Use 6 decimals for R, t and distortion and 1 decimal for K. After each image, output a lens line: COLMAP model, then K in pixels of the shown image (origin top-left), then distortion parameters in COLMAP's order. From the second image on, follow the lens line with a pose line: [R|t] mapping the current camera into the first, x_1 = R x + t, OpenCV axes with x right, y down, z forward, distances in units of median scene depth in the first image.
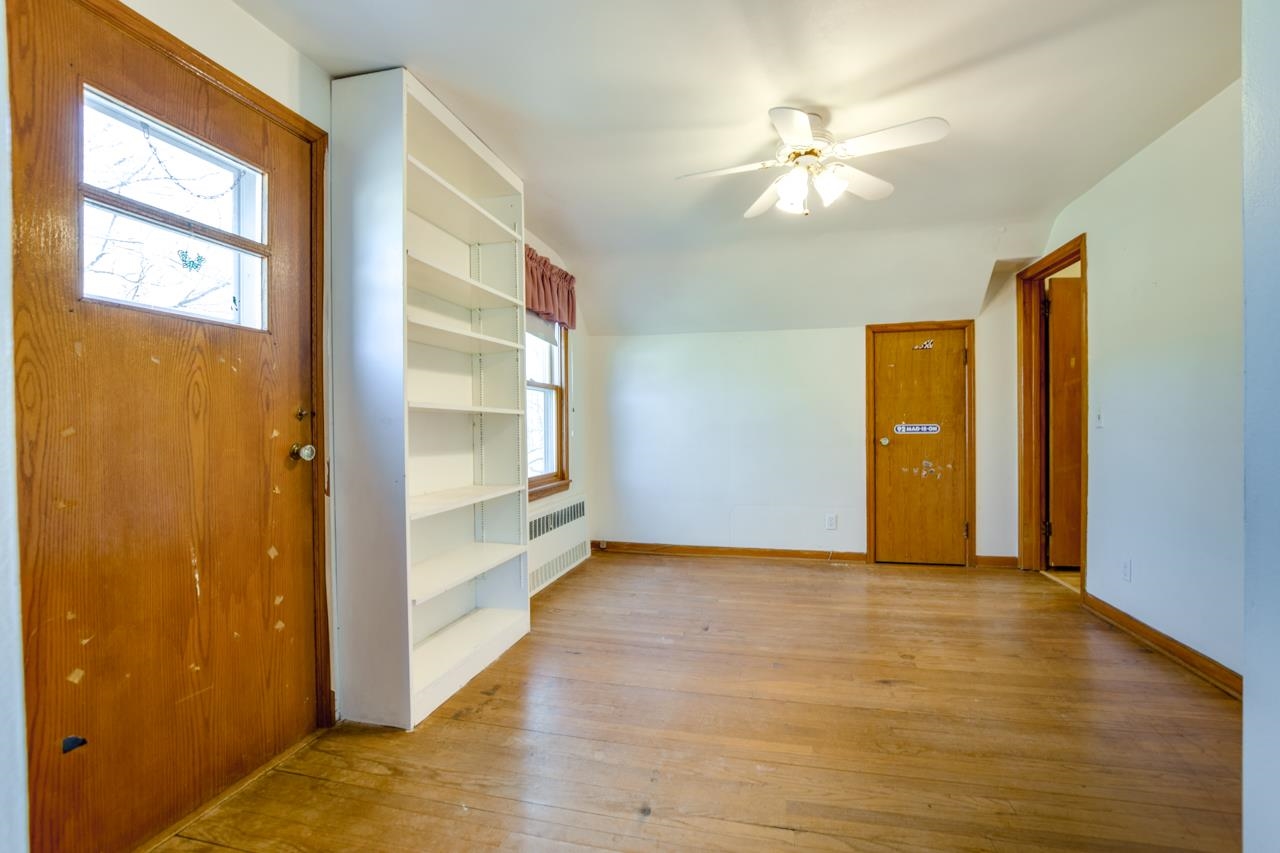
lens RADIAL K [[579.9, 0, 640.3], [0, 579.9, 428.0], [0, 0, 1]] dist [-0.019092, 0.004127]
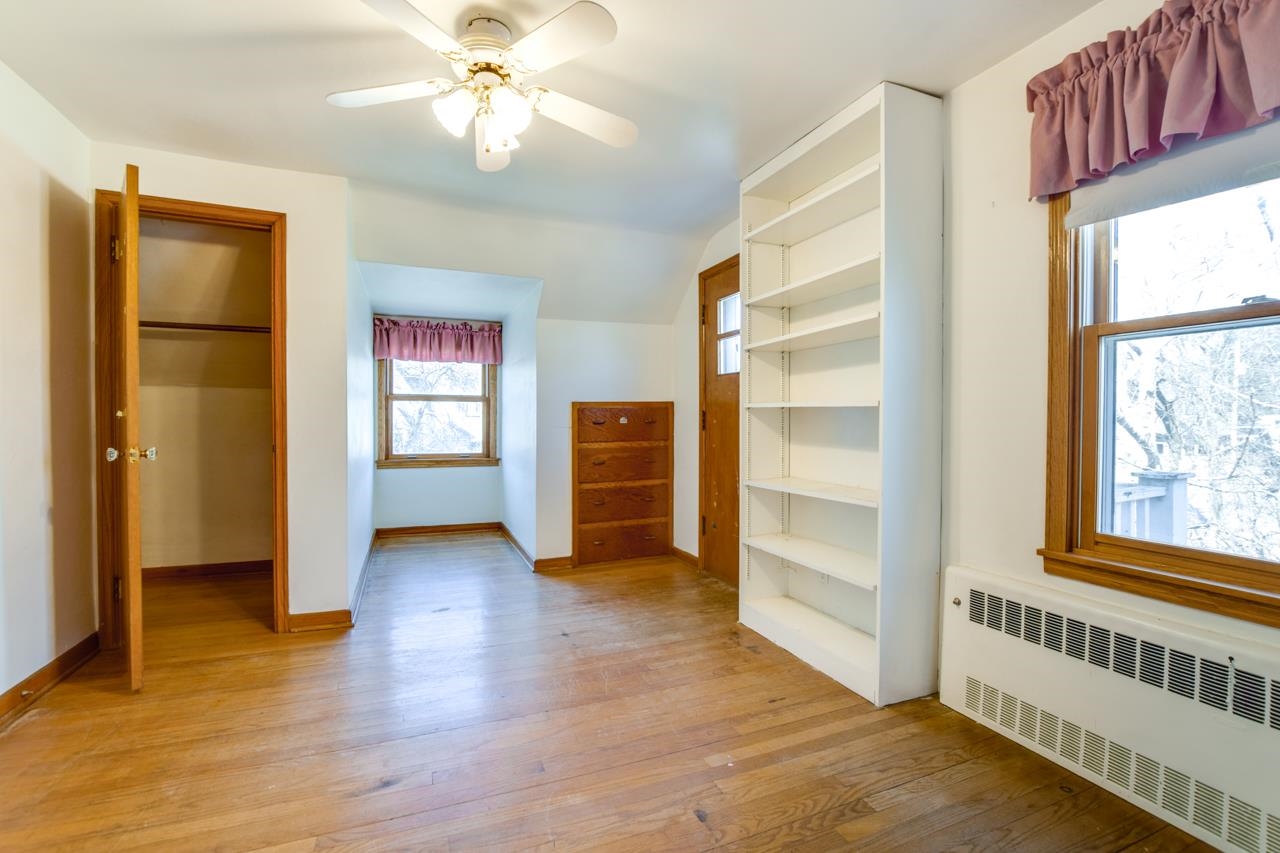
lens RADIAL K [[579.9, 0, 631.2], [0, 579.9, 428.2], [0, 0, 1]] dist [-0.019092, 0.004127]
pose [[-0.828548, 0.014147, -0.559739, 0.577528], [0.002422, 0.999762, 0.021683, -0.014478], [0.559913, 0.016610, -0.828385, 1.781701]]
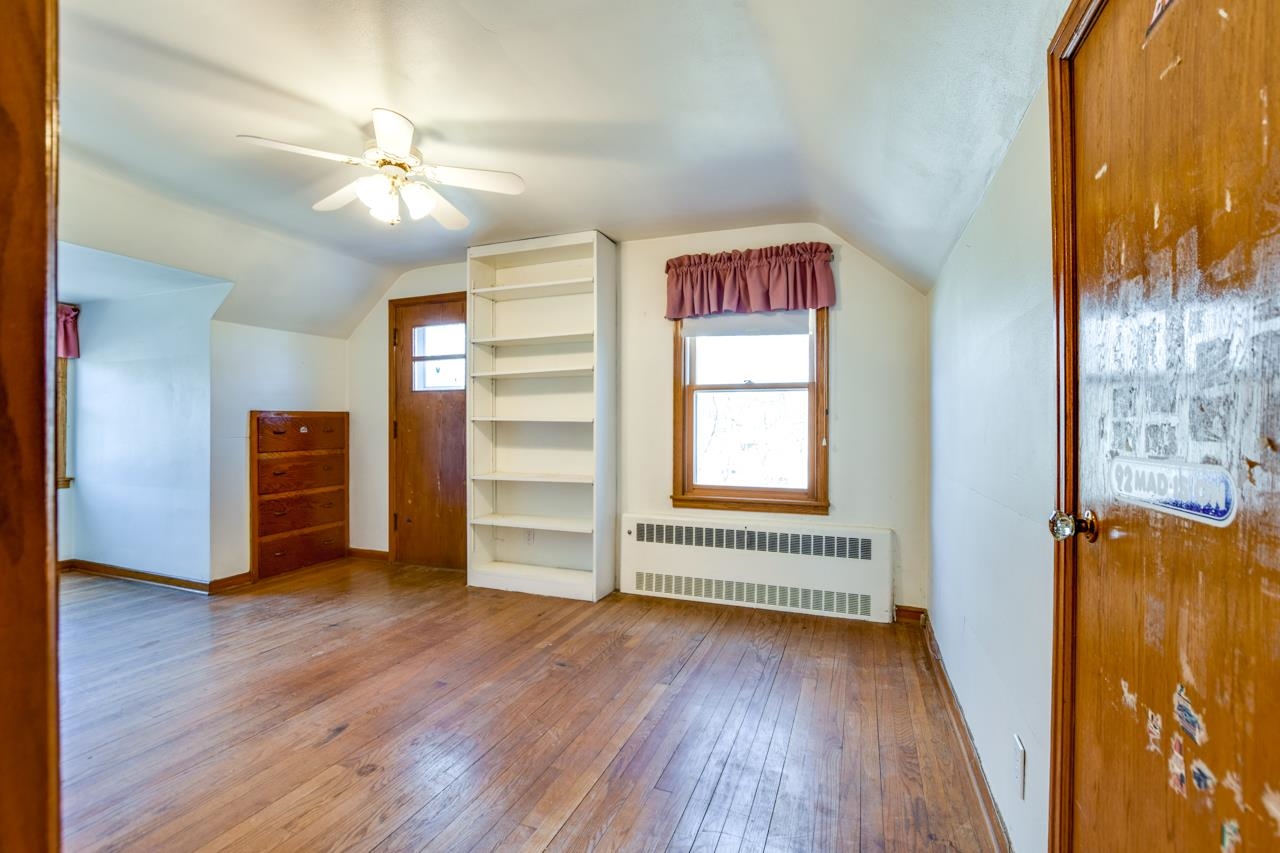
lens RADIAL K [[579.9, 0, 647.2], [0, 579.9, 429.0], [0, 0, 1]] dist [-0.019092, 0.004127]
pose [[-0.151951, 0.009355, -0.988344, 1.232675], [-0.005061, 0.999935, 0.010243, -0.026368], [0.988375, 0.006558, -0.151893, 1.619077]]
